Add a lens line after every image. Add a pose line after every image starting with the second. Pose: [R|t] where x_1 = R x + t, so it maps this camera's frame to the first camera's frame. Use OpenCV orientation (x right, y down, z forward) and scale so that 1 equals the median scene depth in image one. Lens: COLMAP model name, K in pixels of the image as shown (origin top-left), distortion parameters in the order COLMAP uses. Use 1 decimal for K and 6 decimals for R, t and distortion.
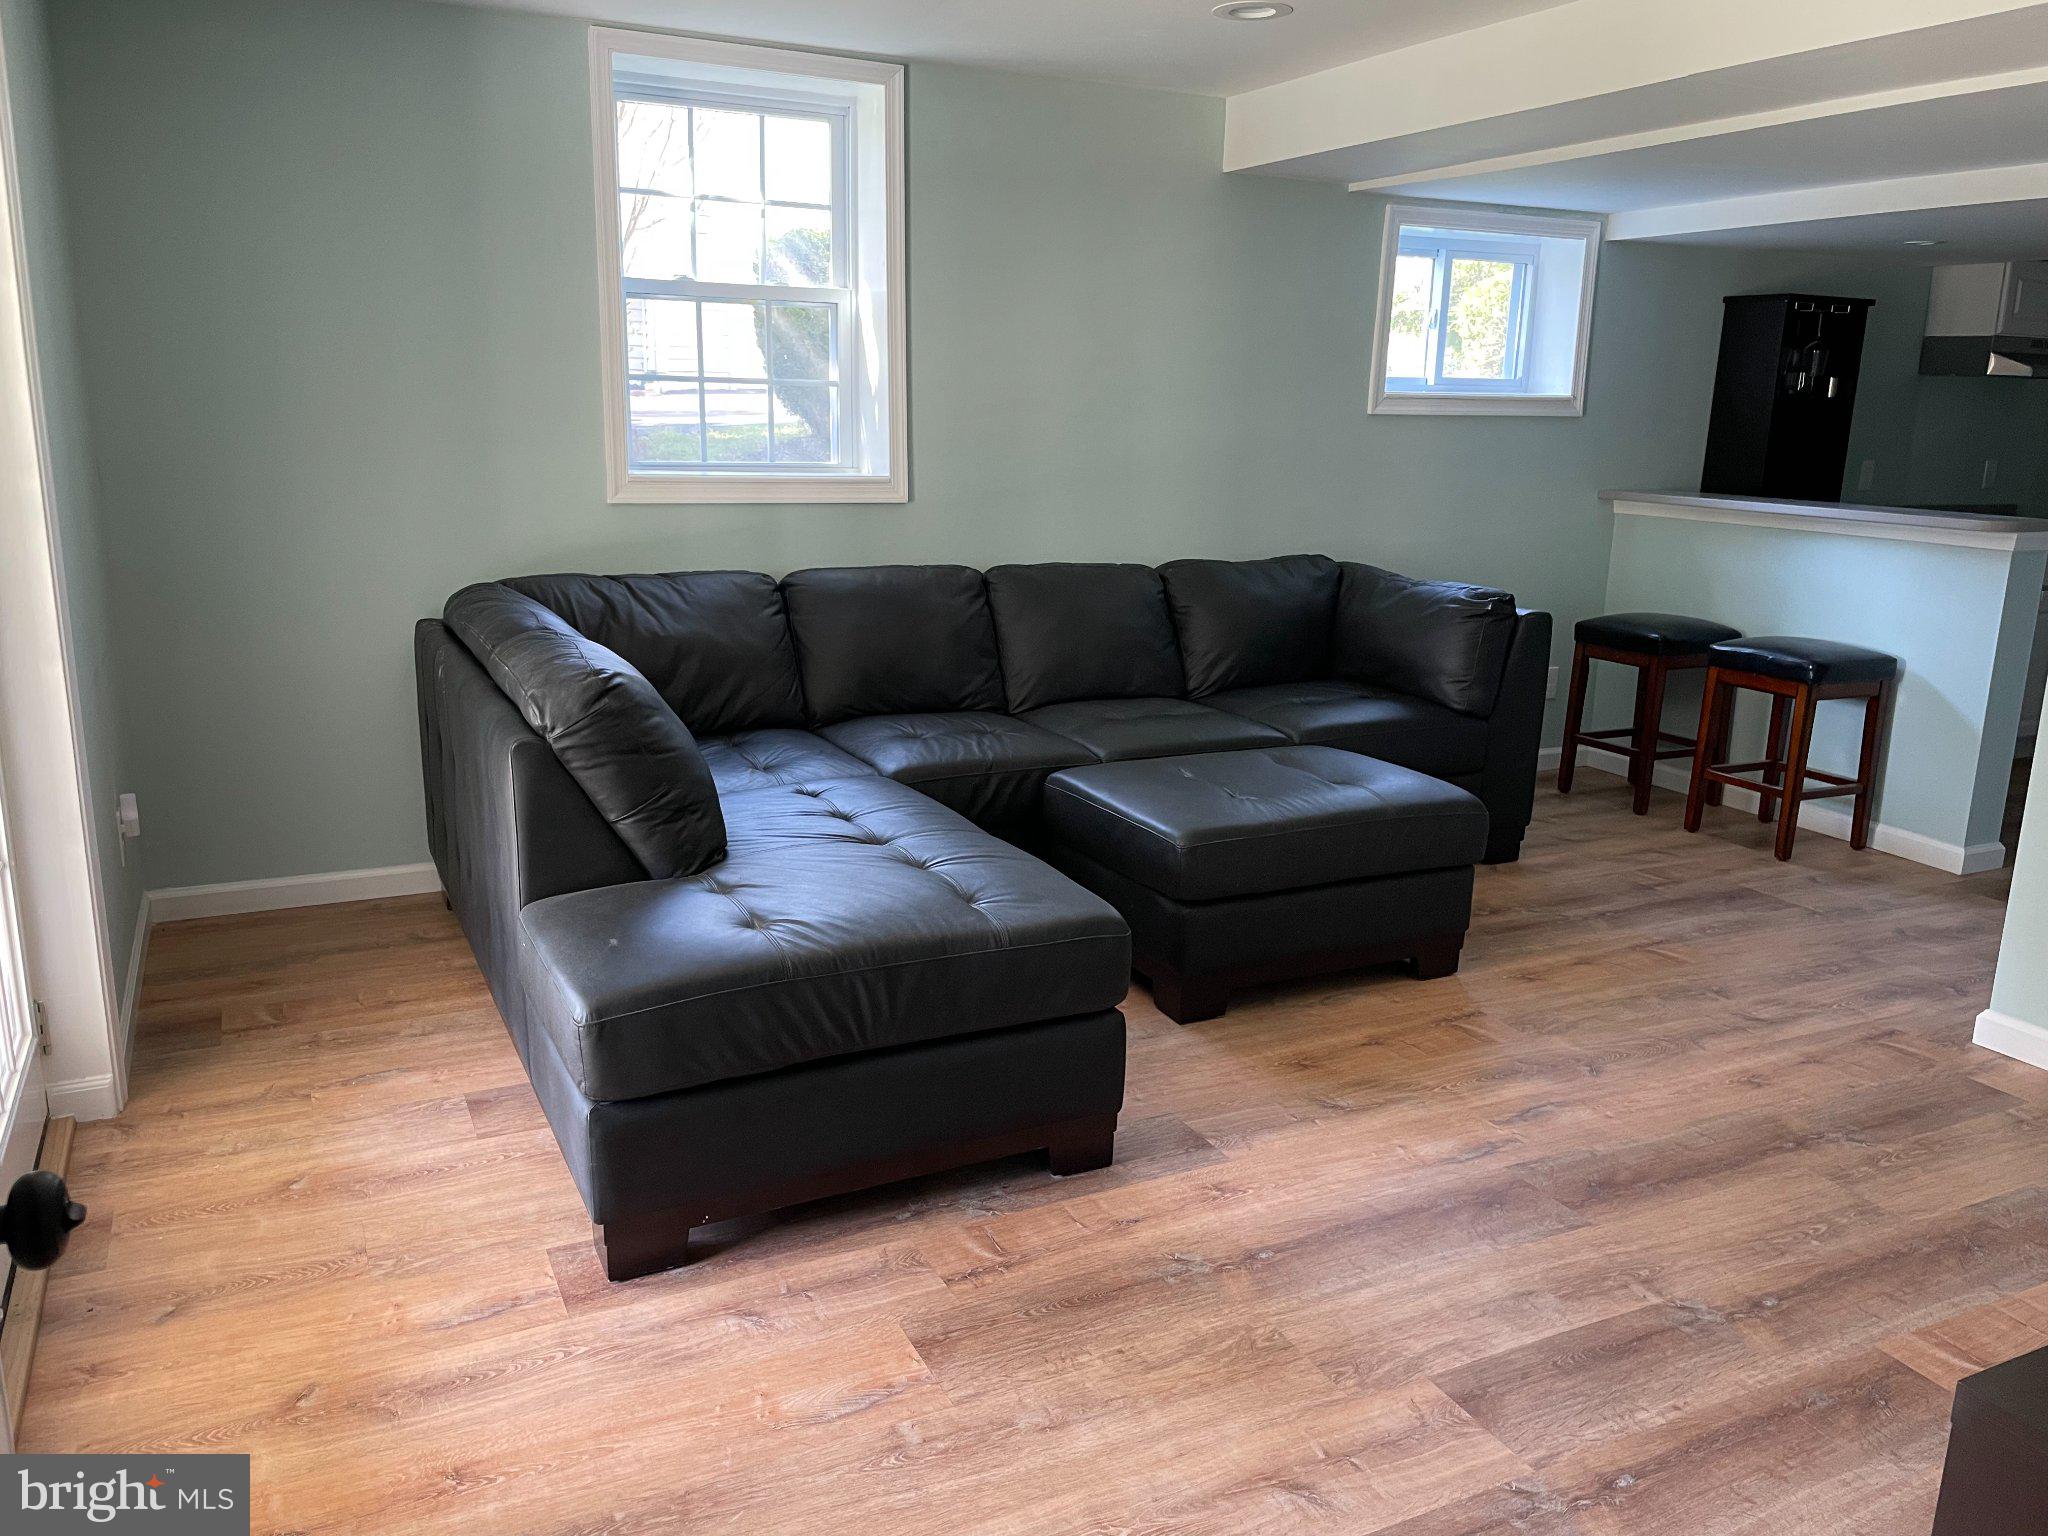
lens RADIAL K [[1543.0, 0, 1018.7], [0, 1543.0, 766.8], [0, 0, 1]] dist [0.009436, -0.023762]
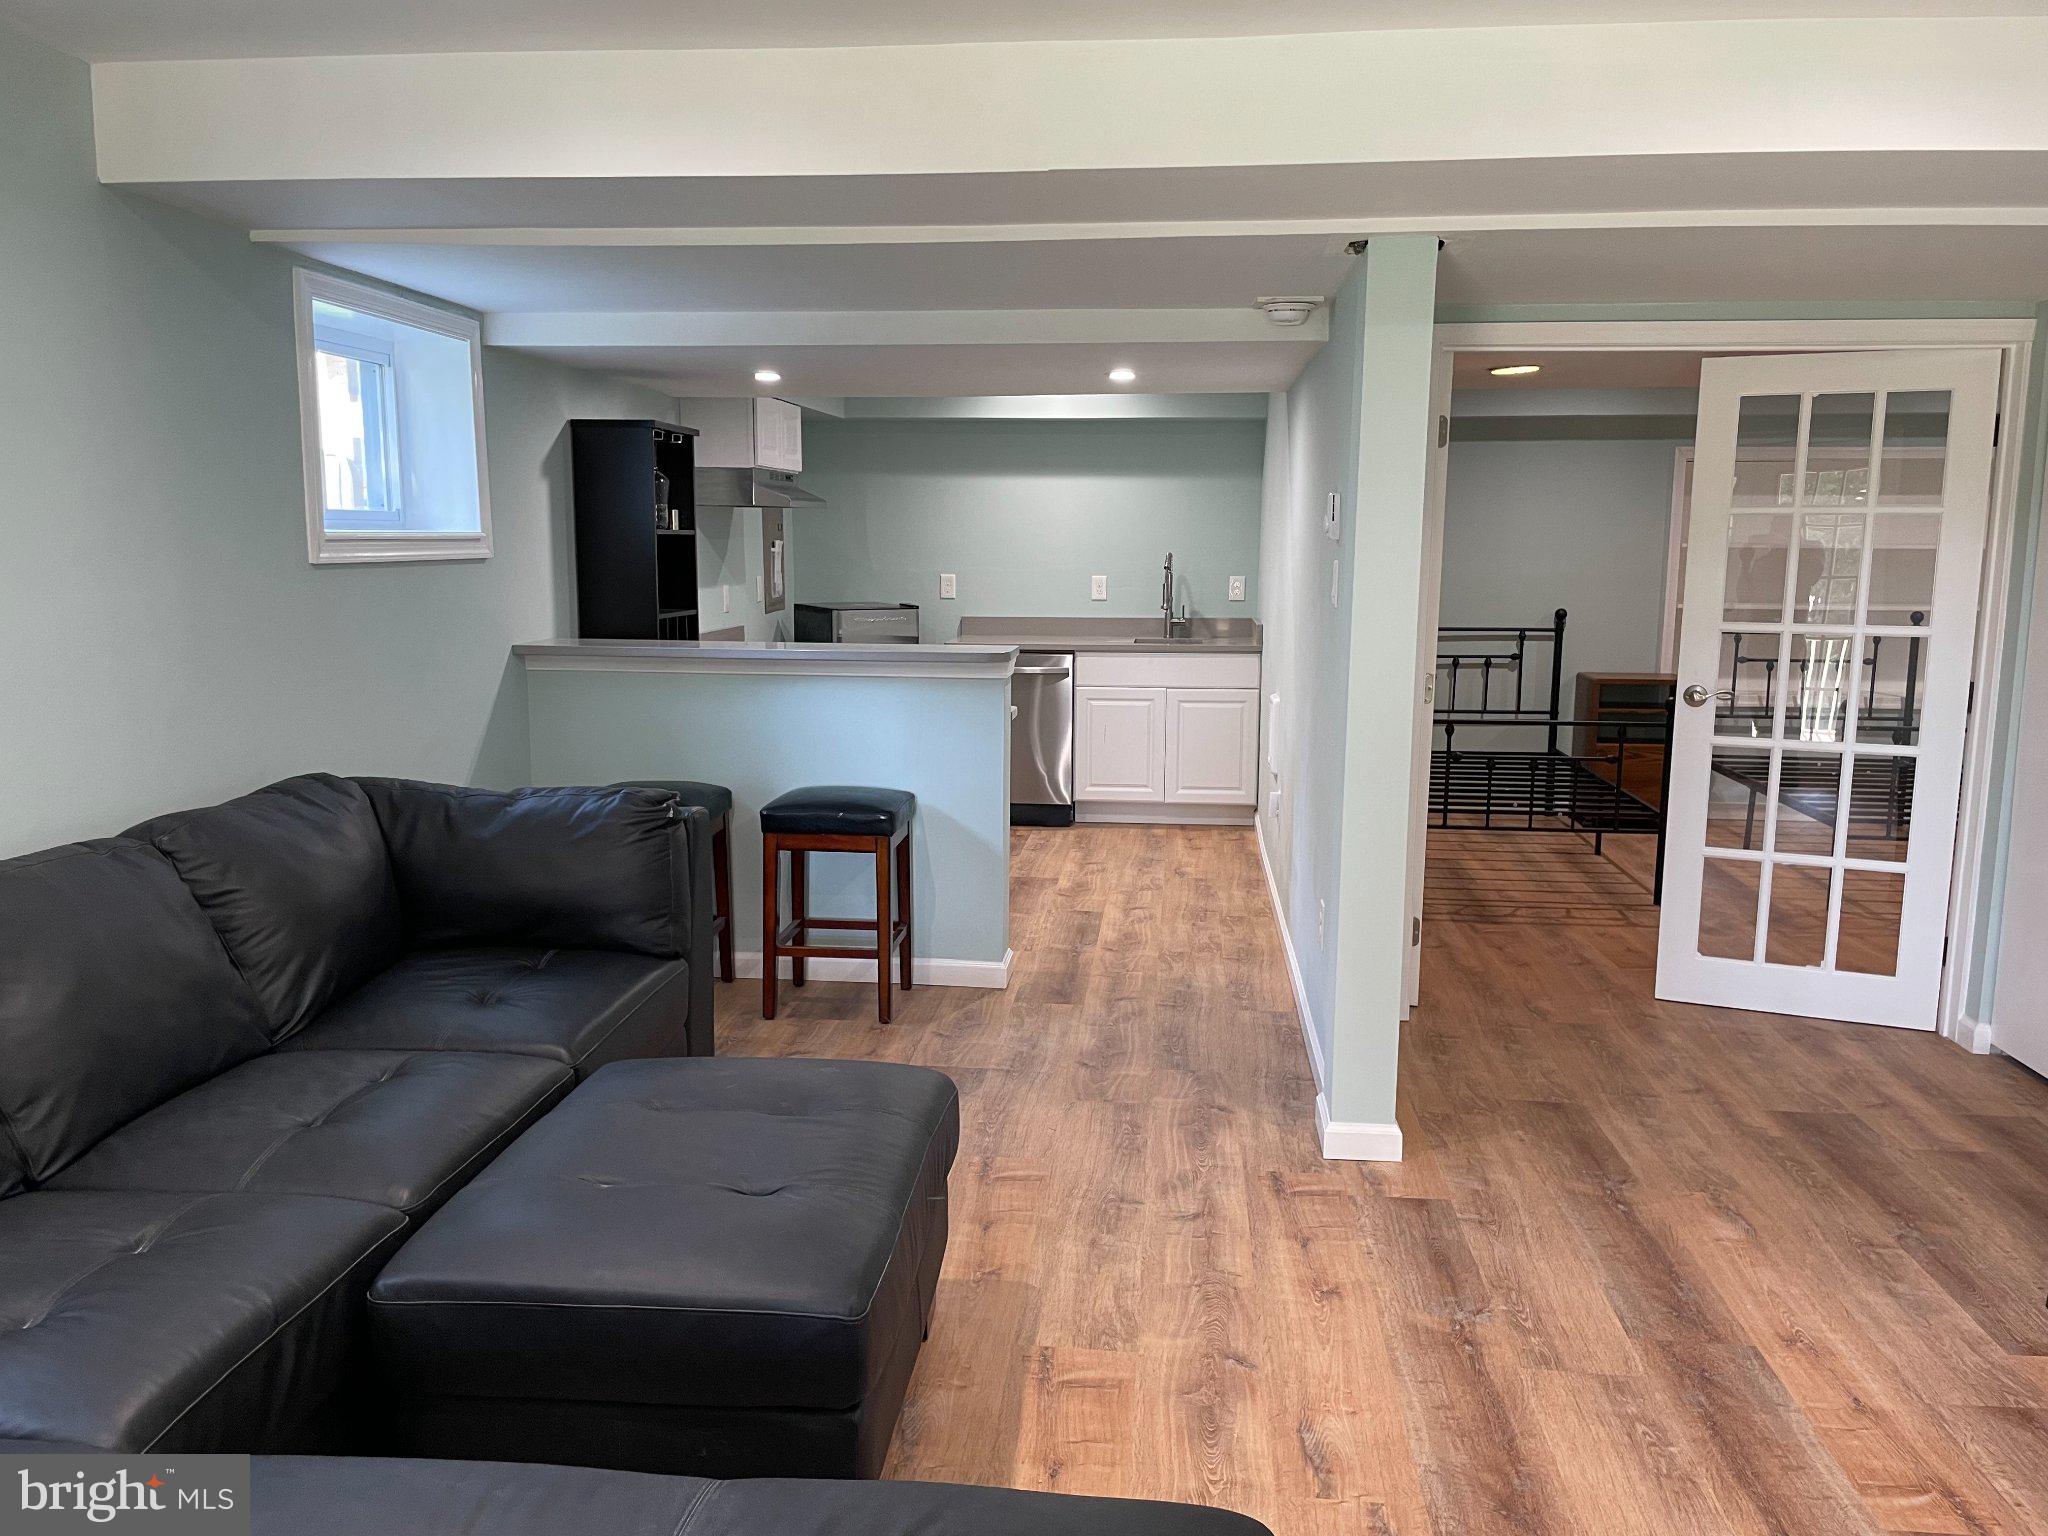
lens RADIAL K [[1543.0, 0, 1018.9], [0, 1543.0, 778.4], [0, 0, 1]] dist [0.009436, -0.023762]
pose [[0.541608, -0.145784, 0.827893, -0.227691], [0.203775, 0.978243, 0.038949, -0.113172], [-0.815559, 0.147609, 0.559532, 0.432765]]
